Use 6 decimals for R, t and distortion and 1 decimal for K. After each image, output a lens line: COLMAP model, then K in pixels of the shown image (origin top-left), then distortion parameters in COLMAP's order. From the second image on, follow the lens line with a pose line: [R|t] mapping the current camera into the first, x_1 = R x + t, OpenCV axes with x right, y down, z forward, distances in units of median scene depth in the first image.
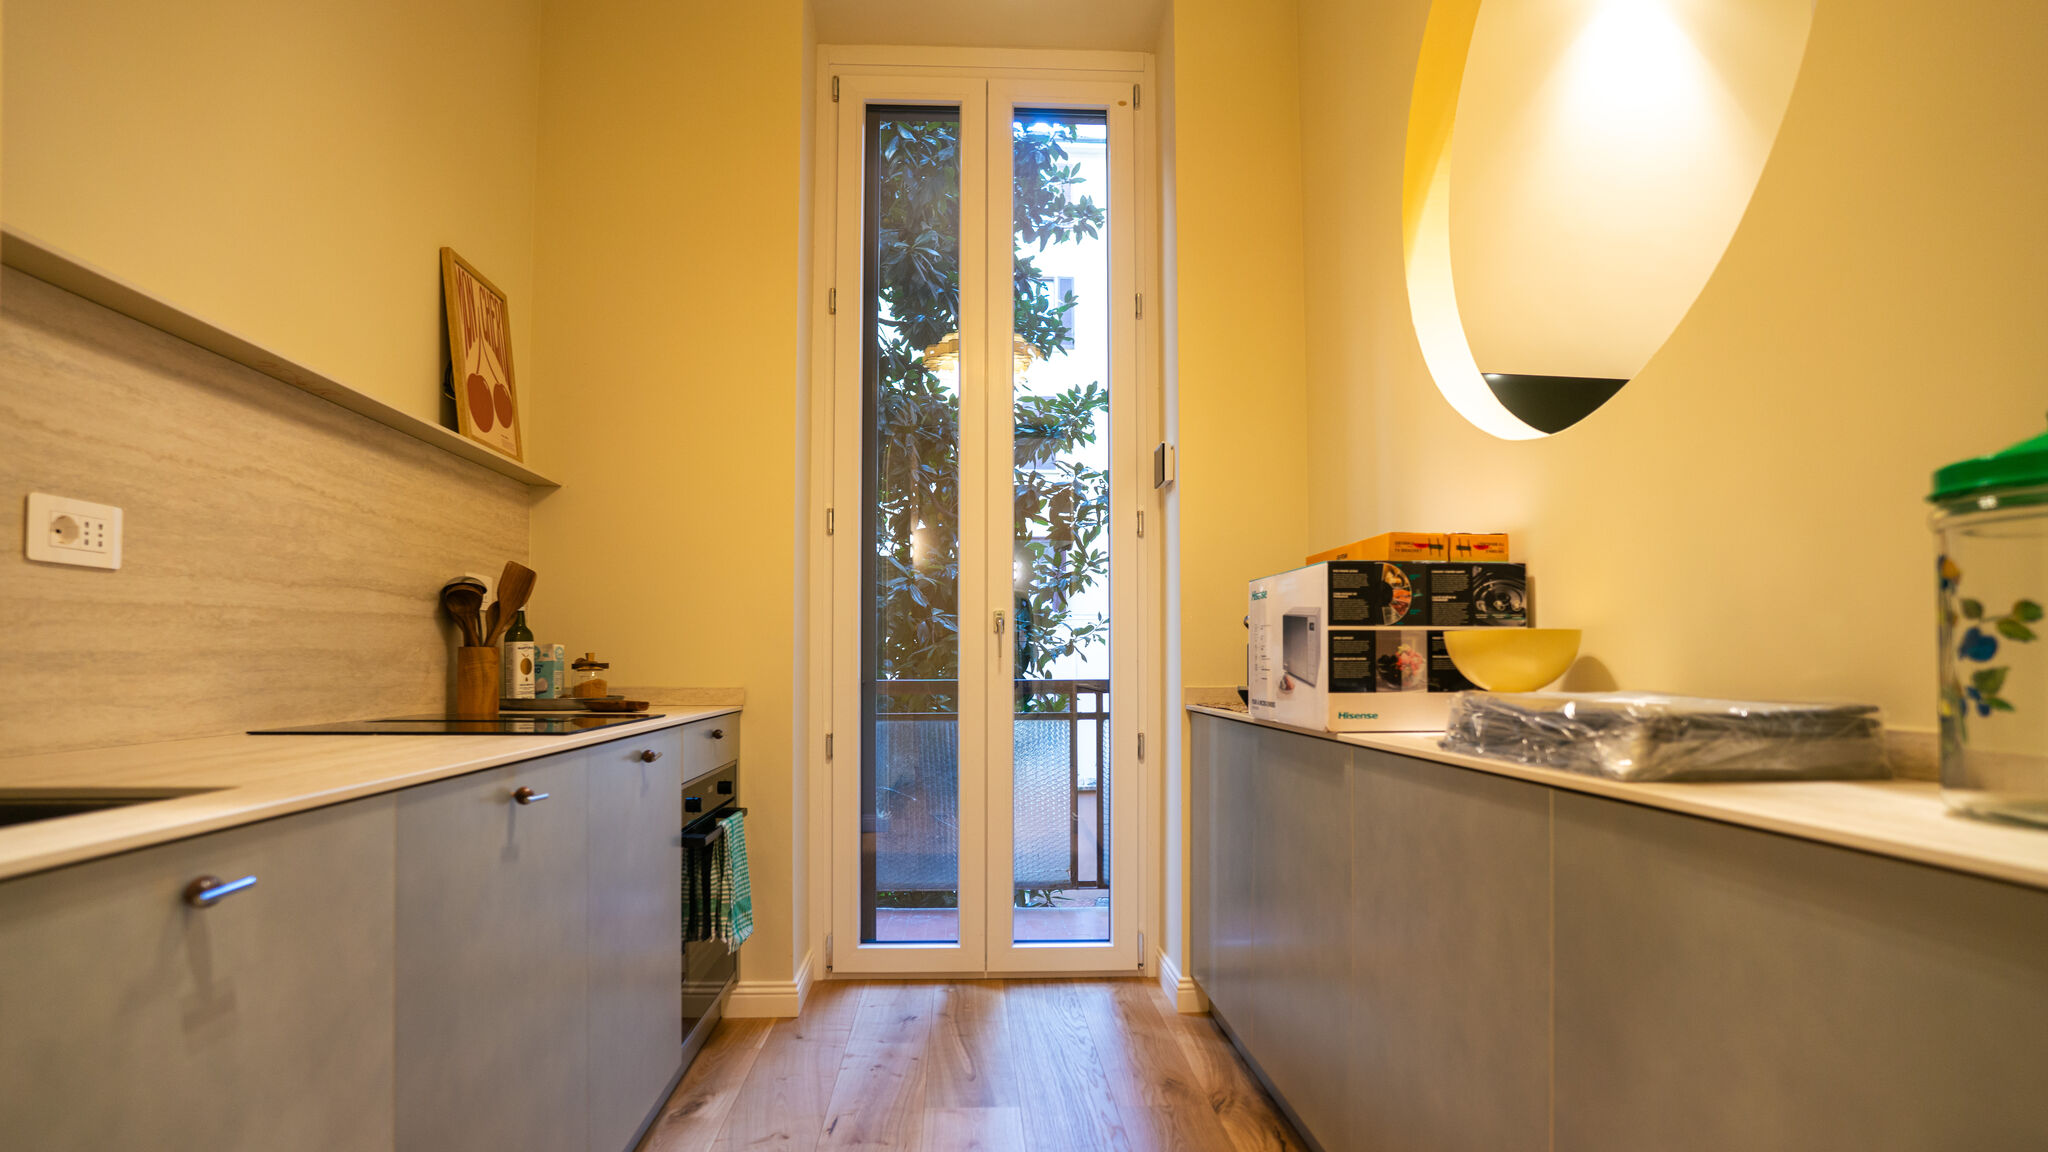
lens RADIAL K [[1070.3, 0, 1022.2], [0, 1070.3, 632.0], [0, 0, 1]] dist [-0.067858, 0.033077]
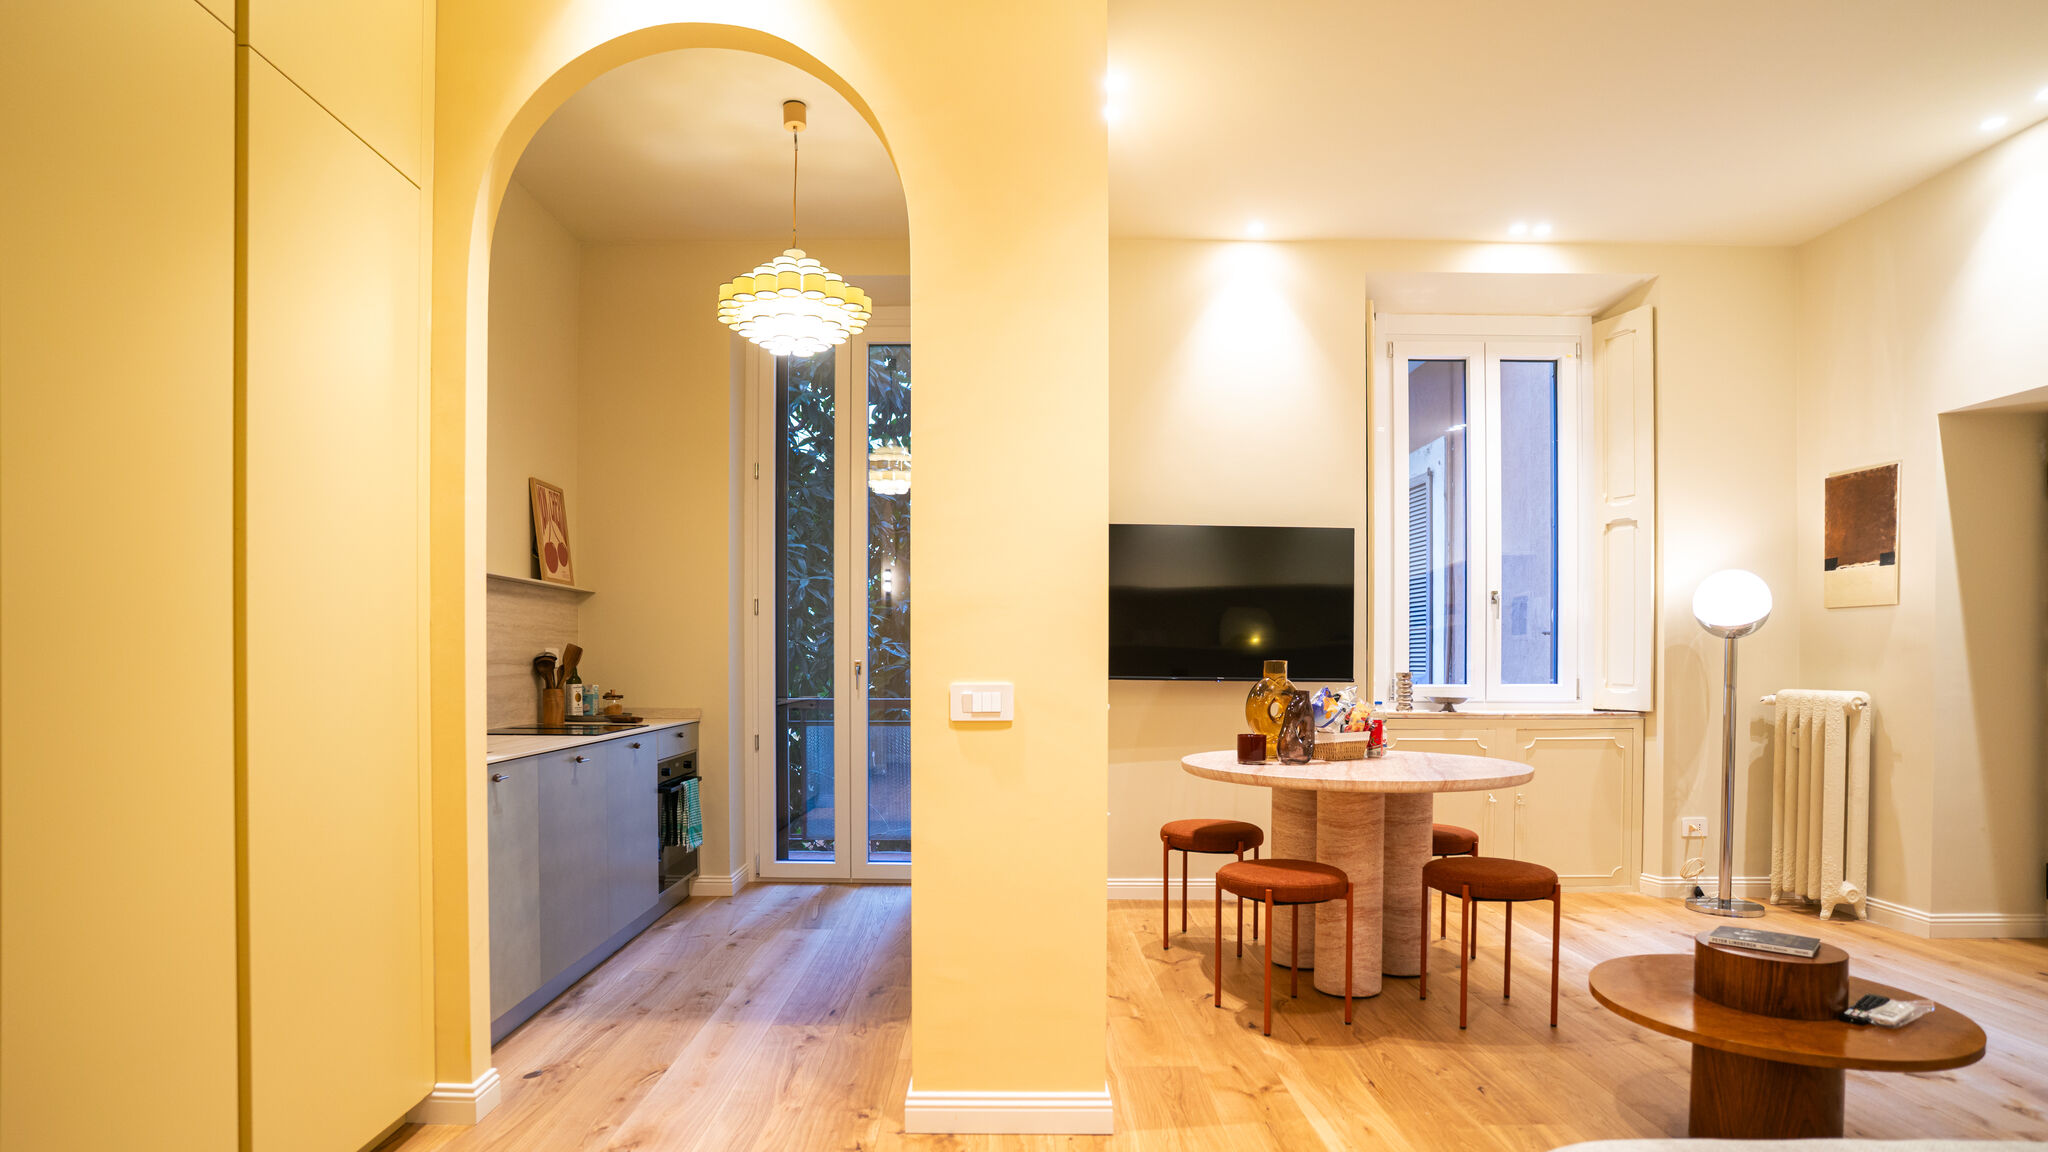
lens RADIAL K [[1092.4, 0, 1020.4], [0, 1092.4, 683.0], [0, 0, 1]] dist [-0.063539, 0.000049]
pose [[0.998939, 0.003265, -0.045929, 0.419552], [-0.001071, 0.998861, 0.047702, -0.091239], [0.046032, -0.047602, 0.997805, -0.914297]]
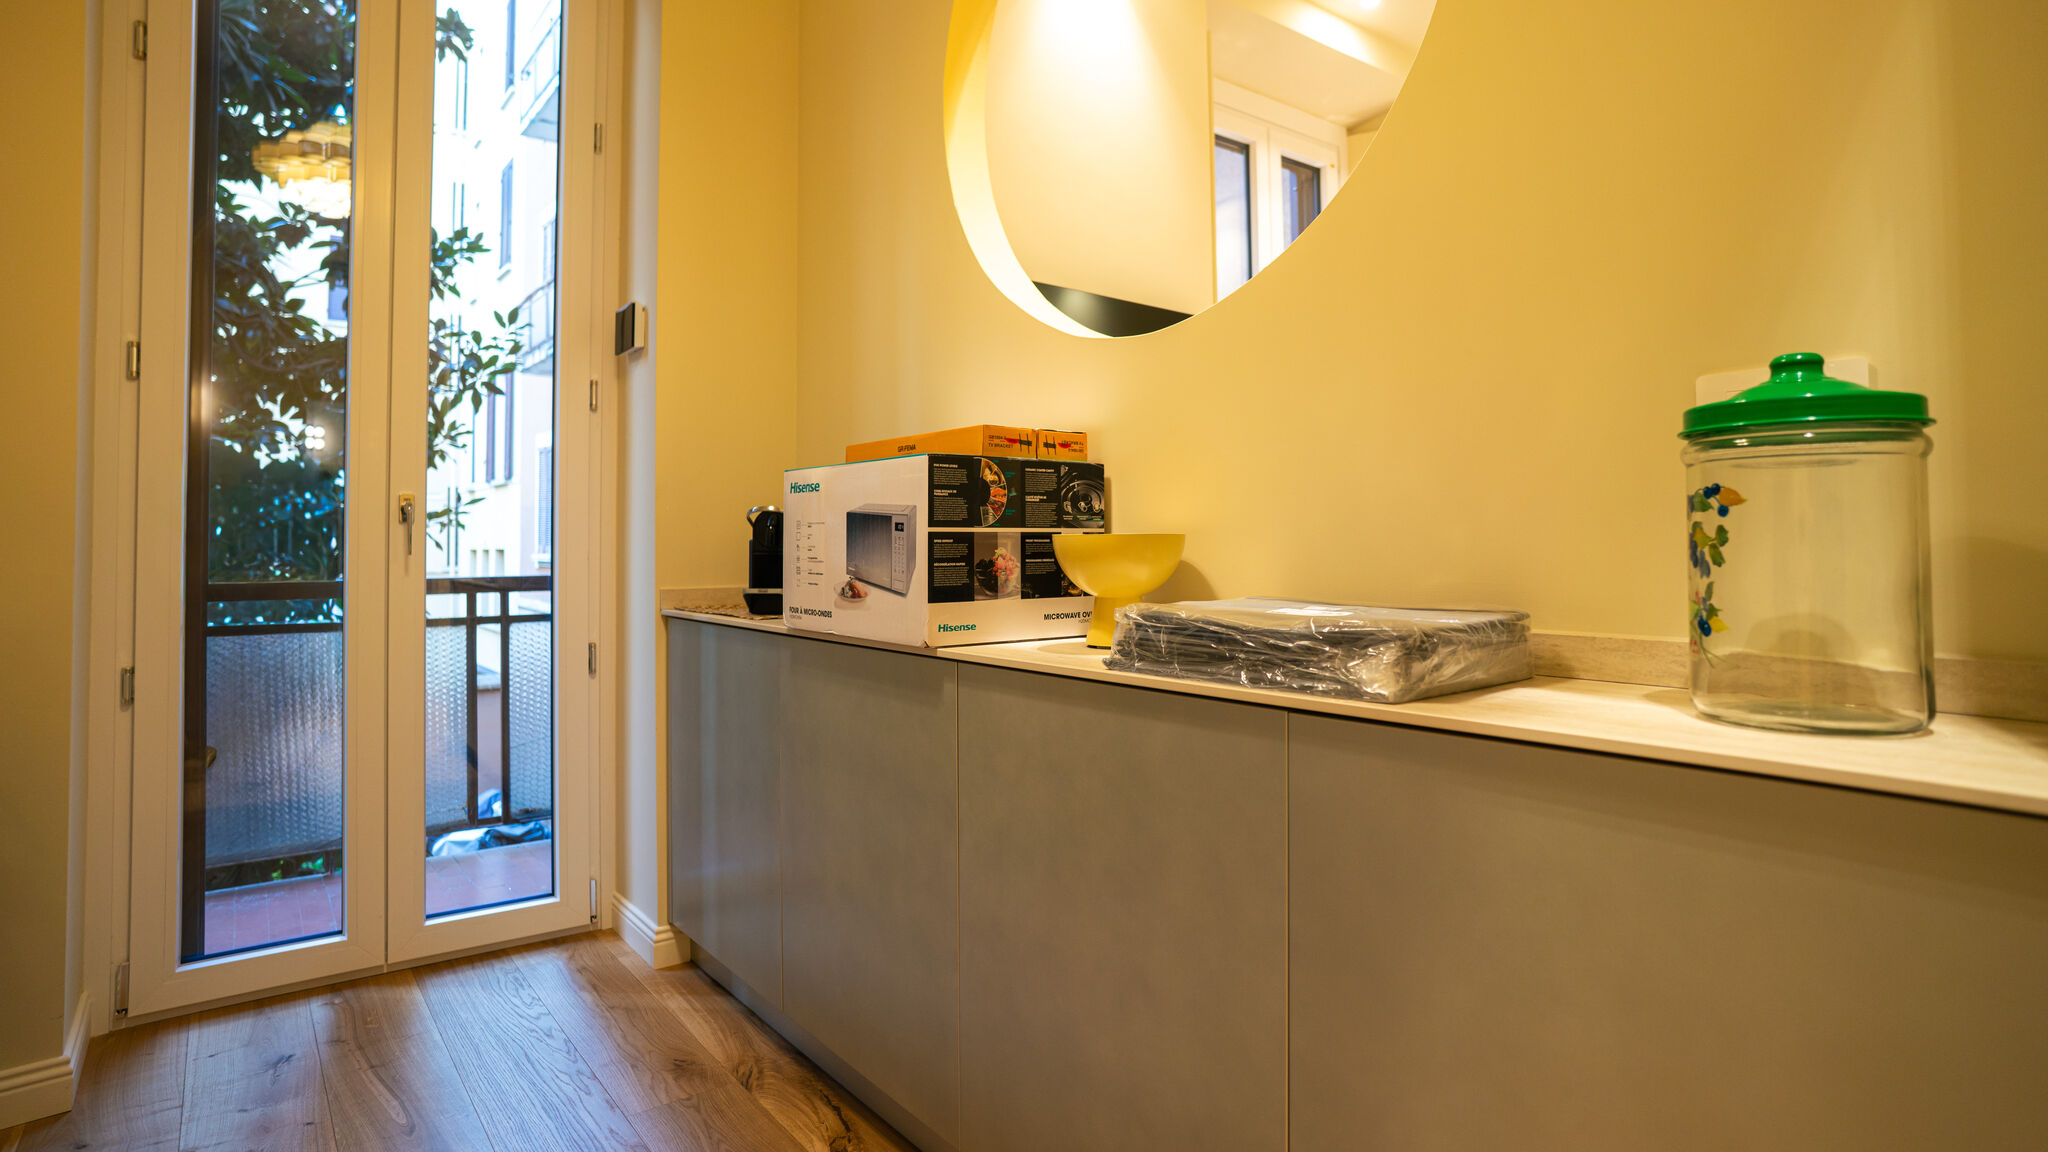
lens RADIAL K [[1059.7, 0, 1019.8], [0, 1059.7, 514.0], [0, 0, 1]] dist [-0.075135, 0.041665]
pose [[0.824383, 0.011831, 0.565909, -0.111040], [-0.011264, 0.999926, -0.004495, -0.010260], [-0.565921, -0.002669, 0.824455, 0.177154]]
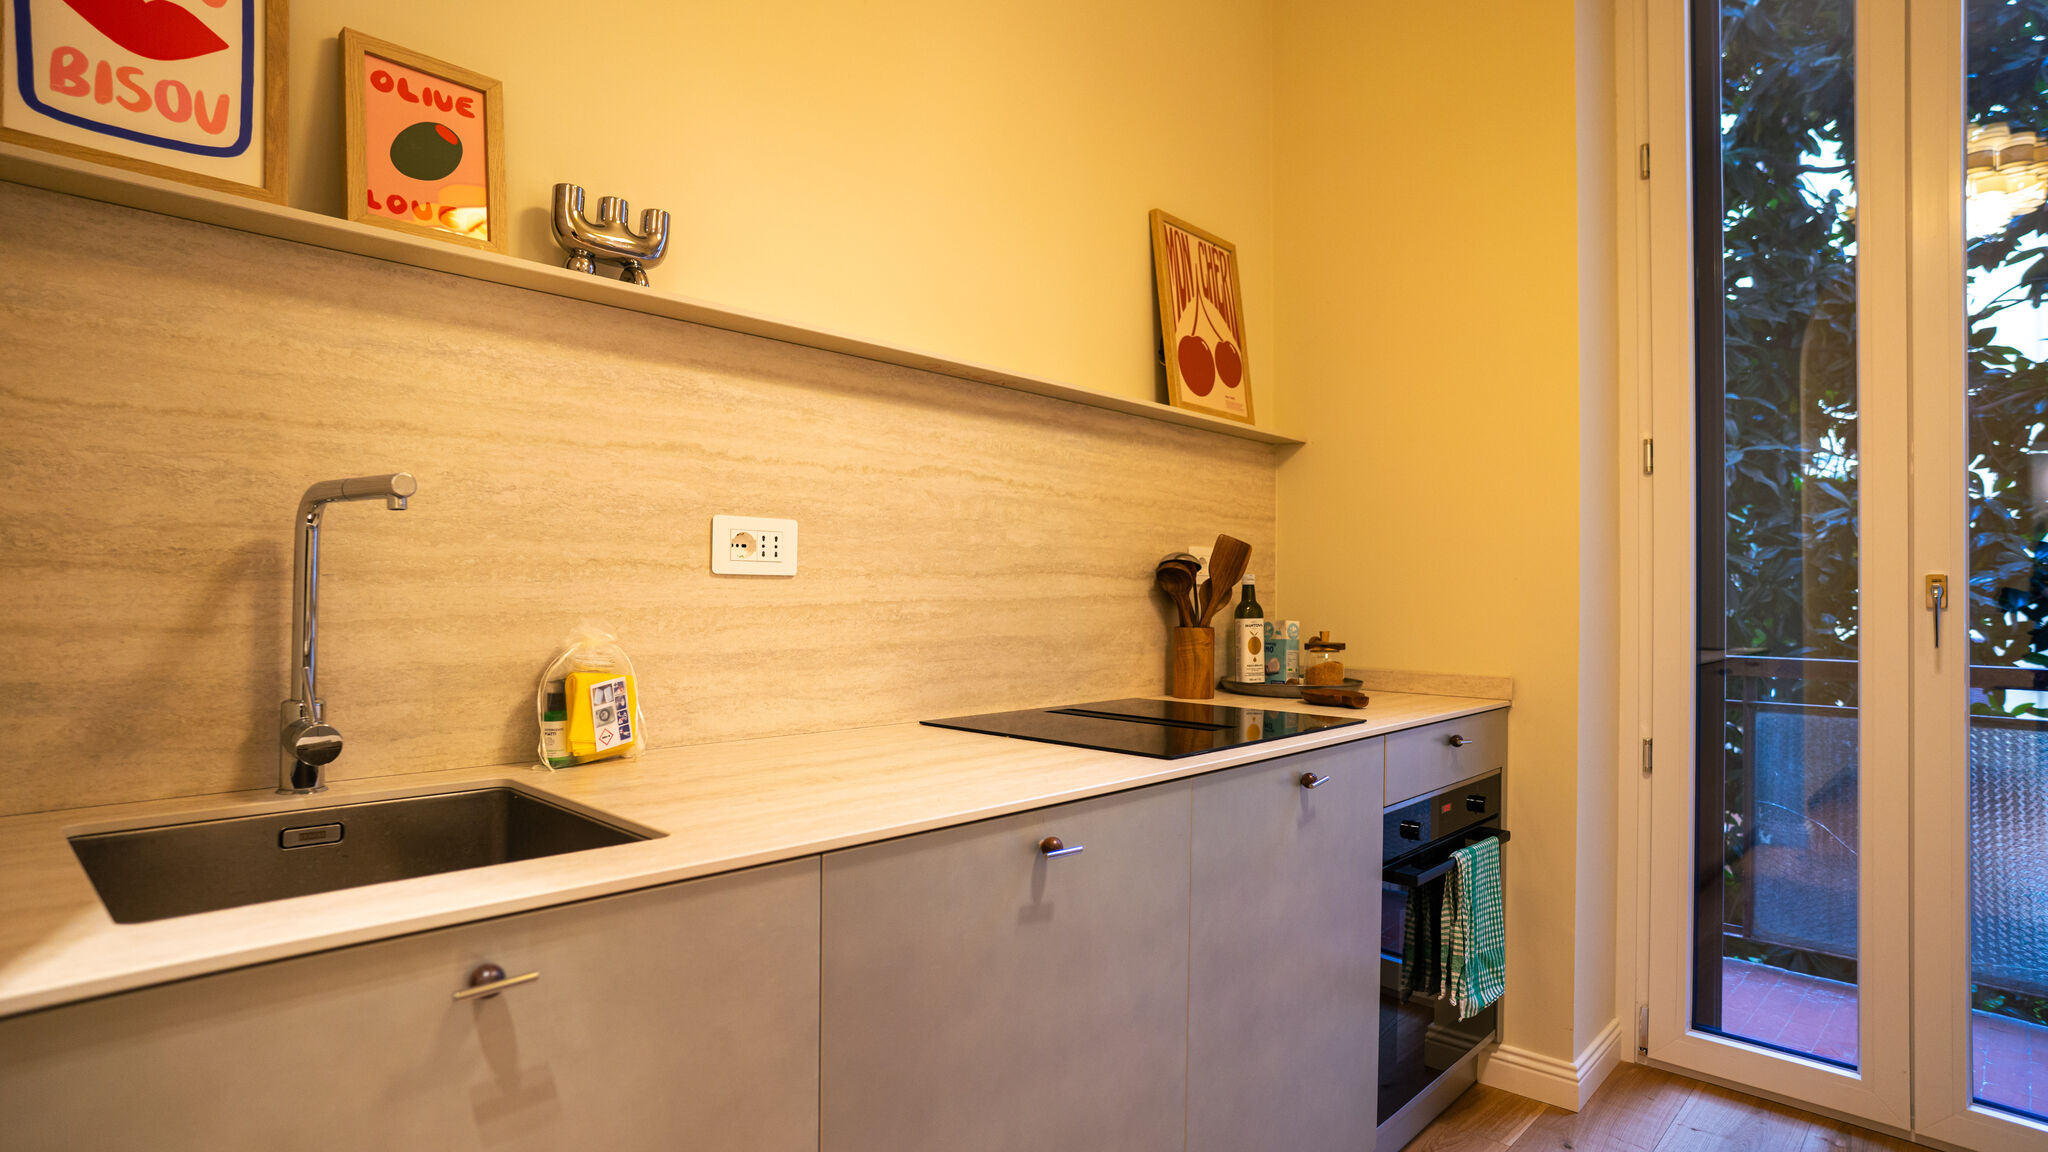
lens RADIAL K [[1079.1, 0, 1024.0], [0, 1079.1, 576.0], [0, 0, 1]] dist [-0.083540, 0.051920]
pose [[0.685142, -0.002534, -0.728405, 0.079885], [0.010421, 0.999926, 0.006323, -0.039307], [0.728335, -0.011922, 0.685117, 0.237725]]
